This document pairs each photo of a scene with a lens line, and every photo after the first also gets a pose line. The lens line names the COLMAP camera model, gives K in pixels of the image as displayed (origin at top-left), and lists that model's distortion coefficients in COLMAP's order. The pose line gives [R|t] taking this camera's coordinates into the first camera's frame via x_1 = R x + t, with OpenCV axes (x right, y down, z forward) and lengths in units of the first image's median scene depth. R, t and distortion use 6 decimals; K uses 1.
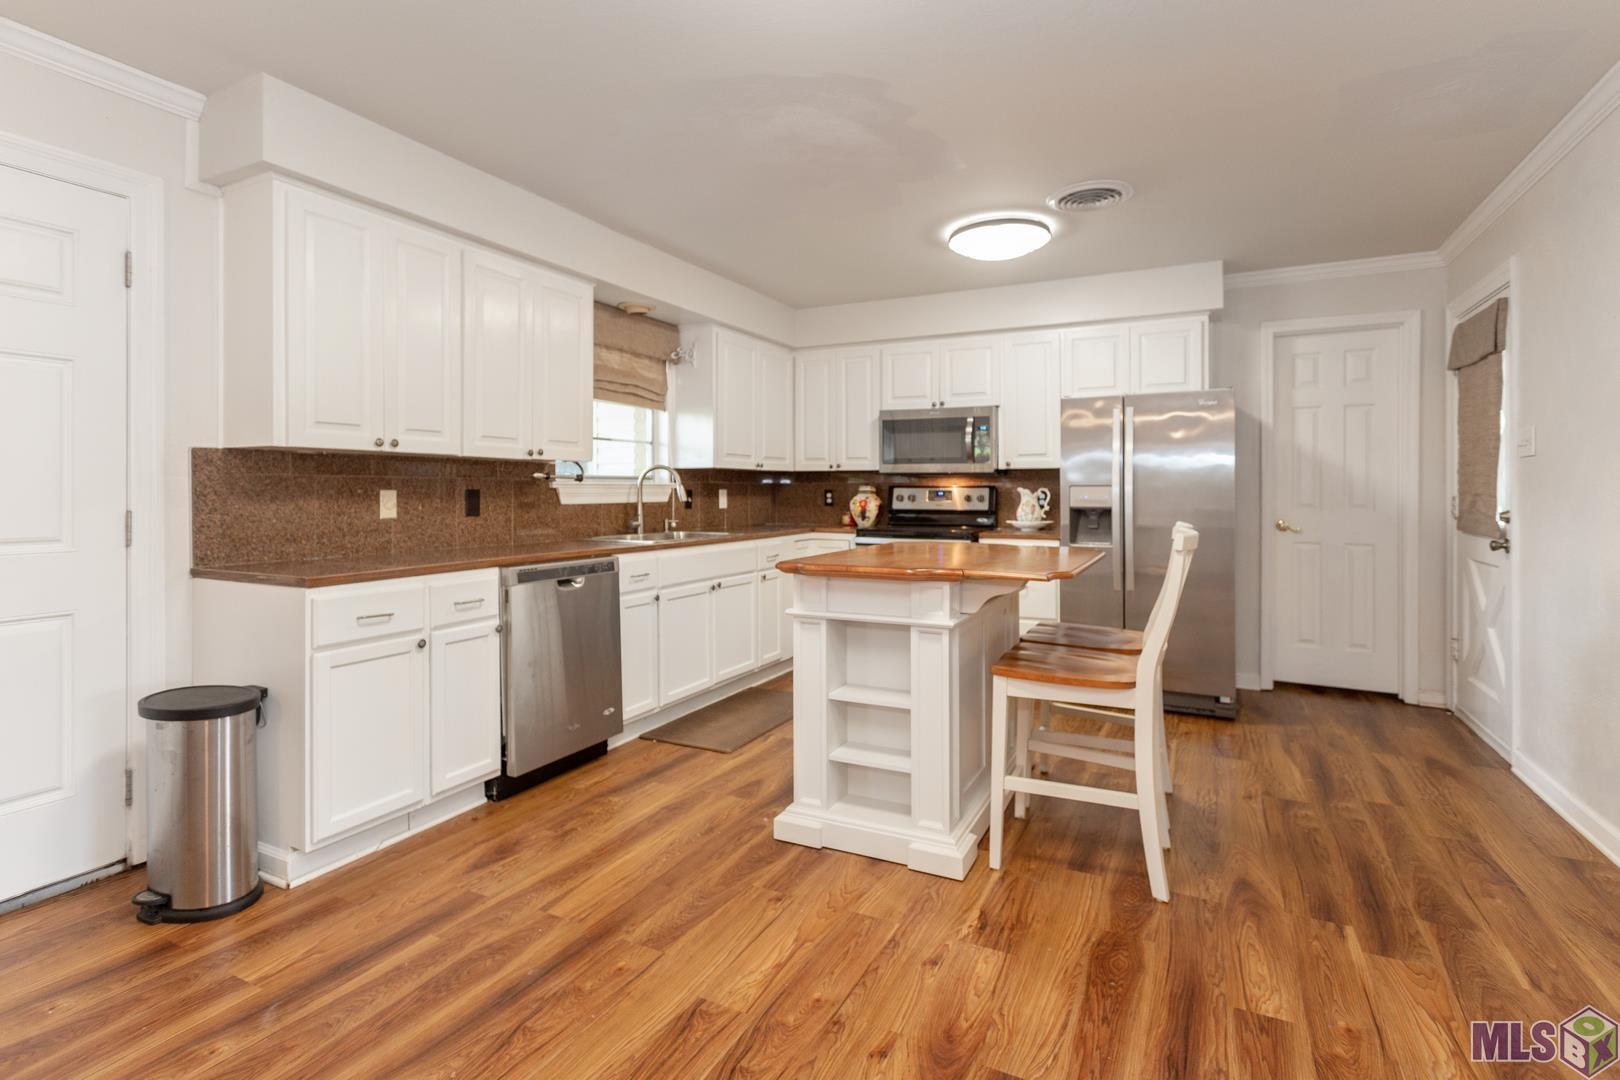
lens RADIAL K [[781.6, 0, 803.0], [0, 781.6, 505.1], [0, 0, 1]] dist [0.001017, 0.001102]
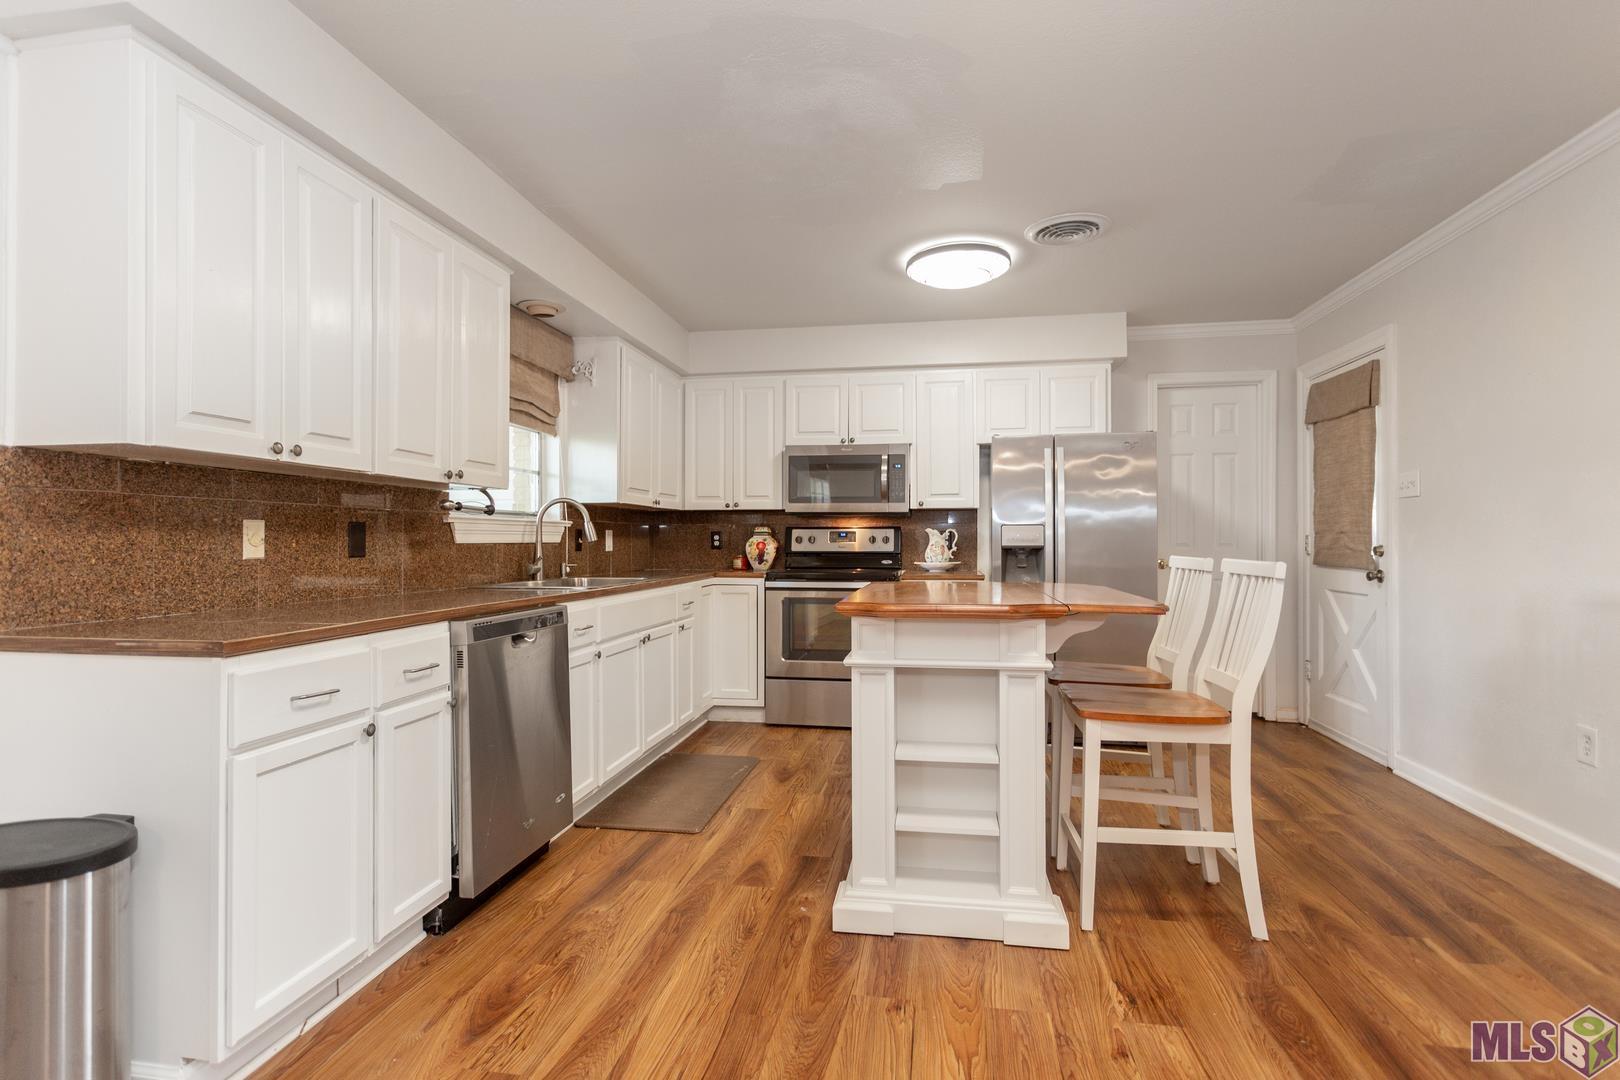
lens RADIAL K [[785.9, 0, 806.0], [0, 785.9, 546.2], [0, 0, 1]] dist [0.003492, -0.000013]
pose [[0.954701, -0.002727, 0.297553, -0.246397], [0.006372, 0.999916, -0.011280, 0.015741], [-0.297498, 0.012665, 0.954639, 0.150220]]
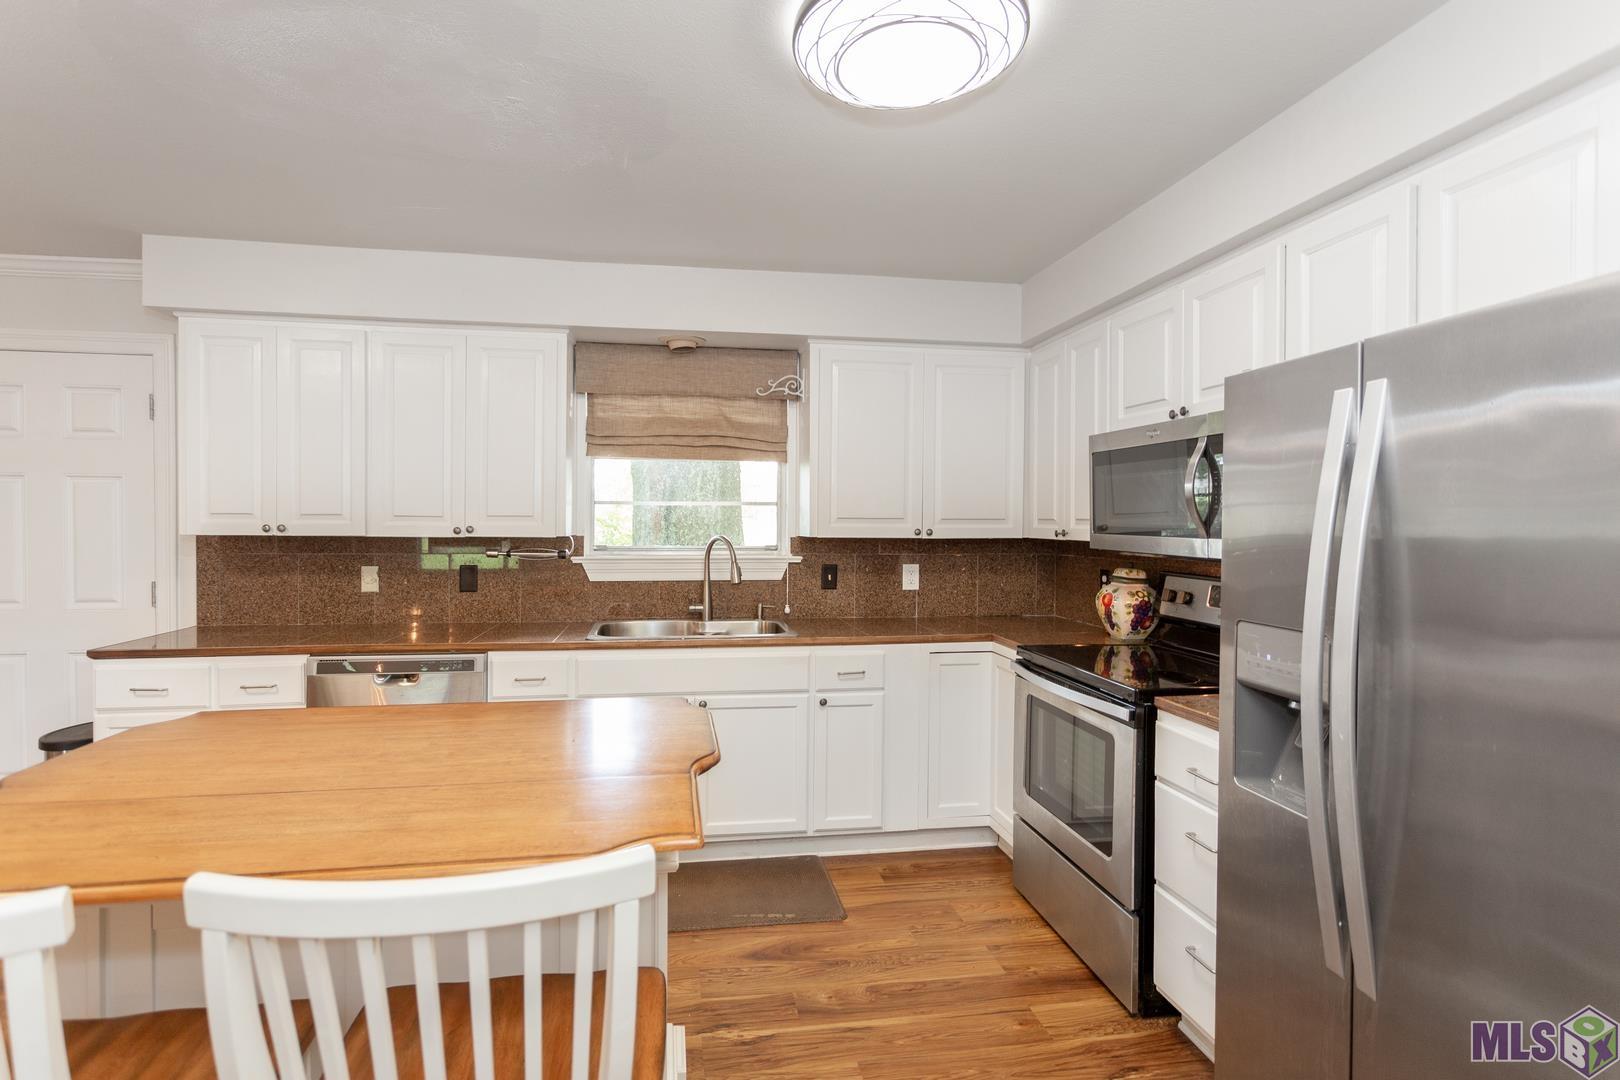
lens RADIAL K [[766.3, 0, 787.1], [0, 766.3, 544.8], [0, 0, 1]] dist [-0.000298, 0.000150]
pose [[0.585119, 0.028827, -0.810435, 0.638184], [-0.021076, 0.999571, 0.020338, -0.078152], [0.810674, 0.005180, 0.585475, 0.796999]]
